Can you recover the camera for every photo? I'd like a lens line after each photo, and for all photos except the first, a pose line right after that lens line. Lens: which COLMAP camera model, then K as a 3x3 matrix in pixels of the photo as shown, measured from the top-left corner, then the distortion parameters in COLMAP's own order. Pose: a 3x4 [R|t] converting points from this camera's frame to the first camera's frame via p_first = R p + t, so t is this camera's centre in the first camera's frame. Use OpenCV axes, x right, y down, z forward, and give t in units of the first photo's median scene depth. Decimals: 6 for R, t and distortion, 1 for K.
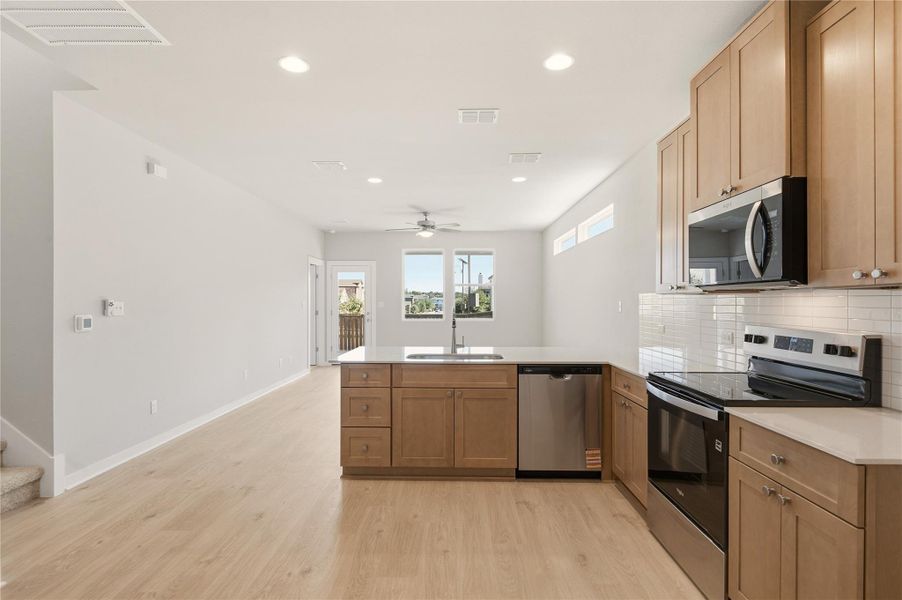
lens RADIAL K [[450.1, 0, 451.0], [0, 450.1, 300.0], [0, 0, 1]] dist [-0.000327, -0.000176]
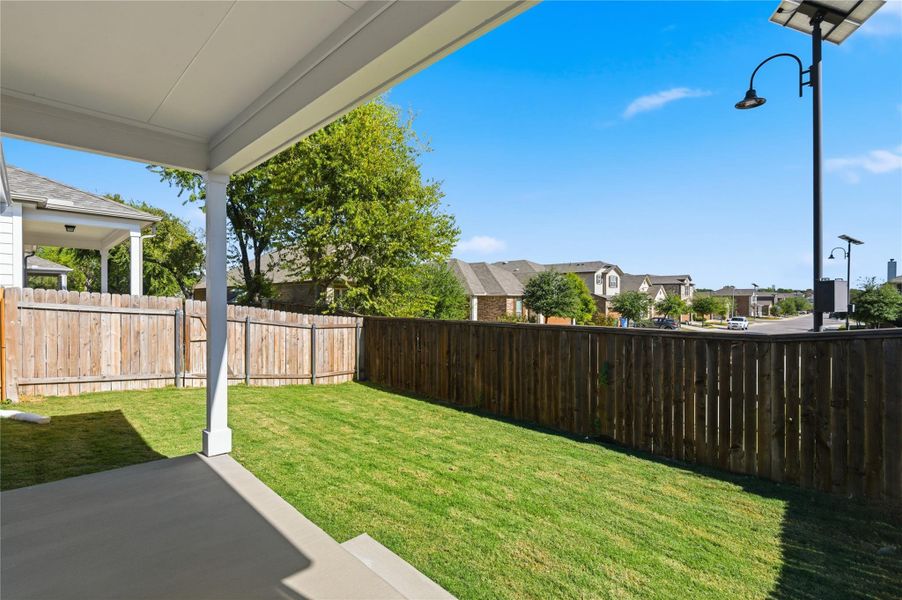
lens RADIAL K [[414.3, 0, 449.7], [0, 414.3, 297.8], [0, 0, 1]] dist [0.000917, -0.000302]
pose [[0.724199, -0.000136, -0.689591, 0.179085], [-0.002147, 0.999995, -0.002452, 0.005809], [0.689587, 0.003256, 0.724195, 1.356663]]
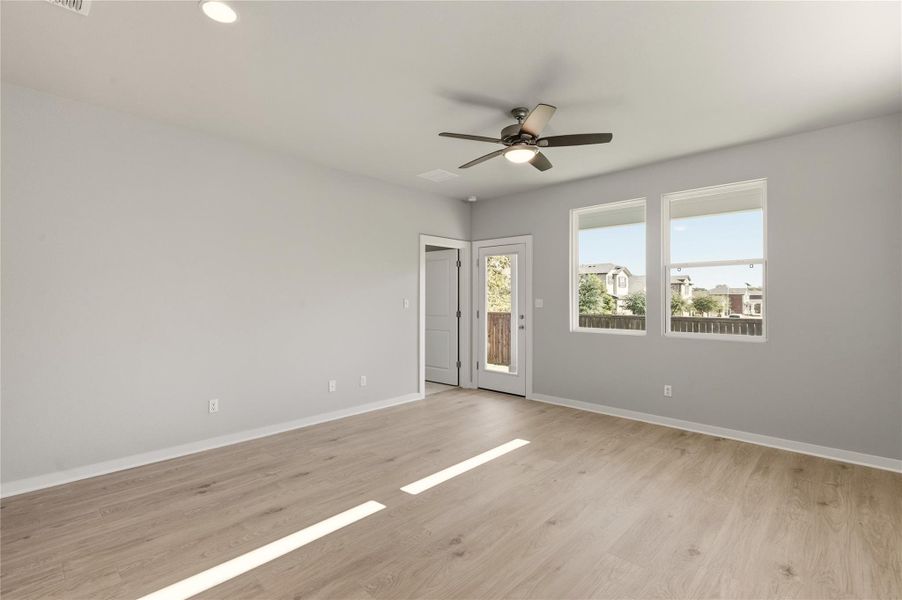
lens RADIAL K [[414.3, 0, 449.7], [0, 414.3, 297.8], [0, 0, 1]] dist [0.000917, -0.000302]
pose [[0.734594, 0.000267, -0.678507, 0.187984], [-0.000420, 1.000000, -0.000062, 0.003481], [0.678507, 0.000331, 0.734594, 0.628819]]
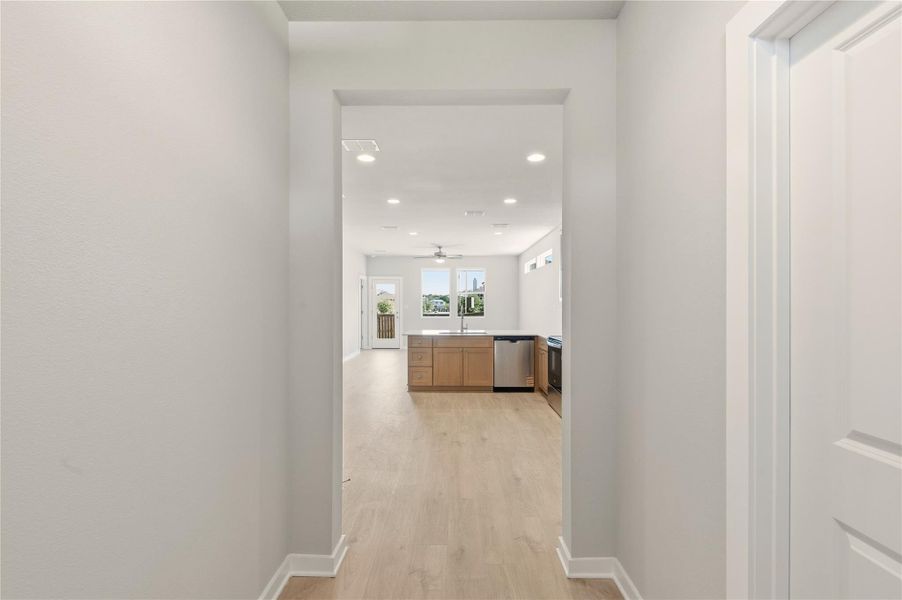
lens RADIAL K [[409.6, 0, 451.0], [0, 409.6, 300.0], [0, 0, 1]] dist [-0.003323, -0.000759]
pose [[0.999976, -0.000283, 0.006884, -0.028069], [0.000314, 0.999990, -0.004556, -0.006255], [-0.006883, 0.004558, 0.999966, -0.399034]]
